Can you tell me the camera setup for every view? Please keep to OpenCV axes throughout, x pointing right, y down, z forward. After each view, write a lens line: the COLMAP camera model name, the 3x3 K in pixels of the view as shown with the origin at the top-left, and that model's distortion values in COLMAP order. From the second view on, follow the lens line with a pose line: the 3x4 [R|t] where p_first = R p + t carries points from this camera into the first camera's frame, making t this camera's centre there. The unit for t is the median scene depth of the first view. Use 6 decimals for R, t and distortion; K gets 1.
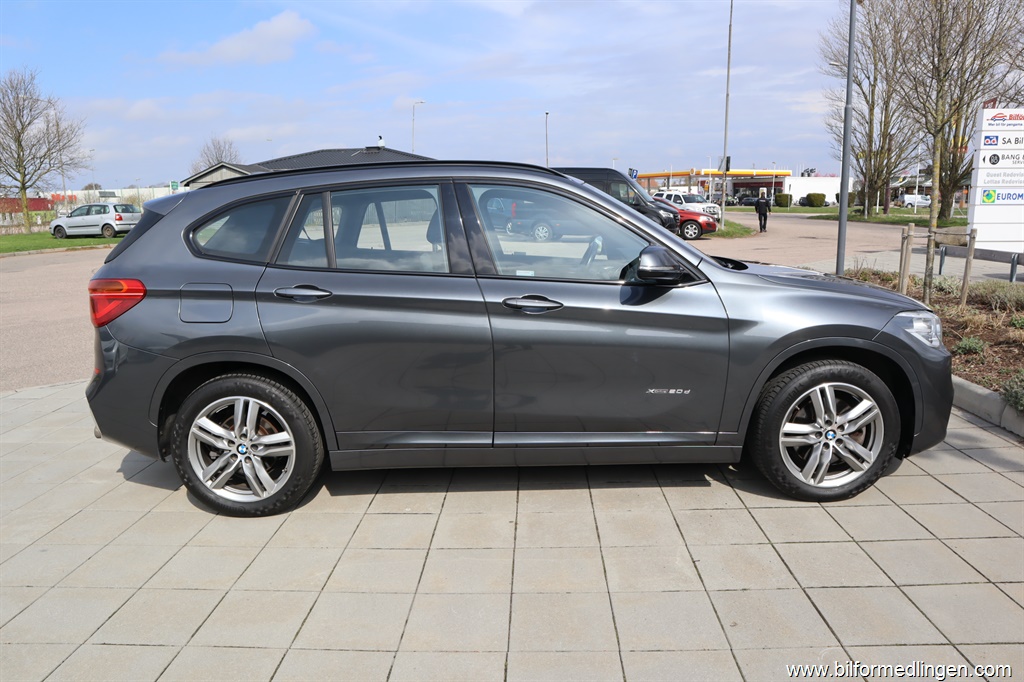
lens RADIAL K [[707.4, 0, 508.3], [0, 707.4, 343.0], [0, 0, 1]] dist [-0.135444, 0.093782]
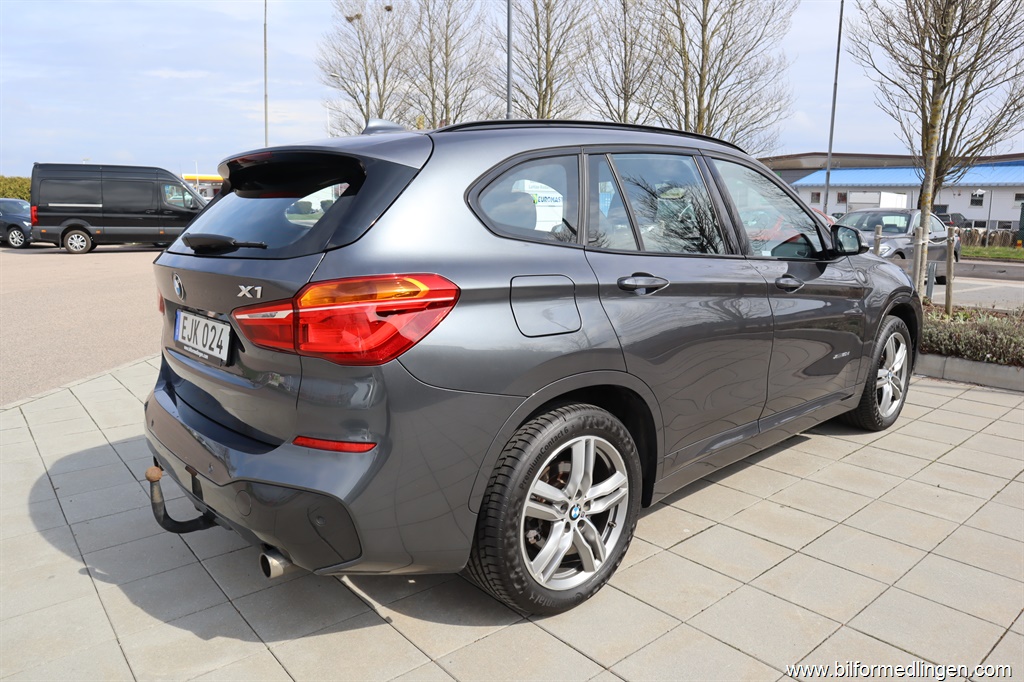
lens RADIAL K [[707.4, 0, 508.3], [0, 707.4, 343.0], [0, 0, 1]] dist [-0.135444, 0.093782]
pose [[0.751160, -0.108604, 0.651125, -0.875748], [0.114306, 0.992873, 0.033738, -0.047309], [-0.650149, 0.049085, 0.758220, 0.500640]]
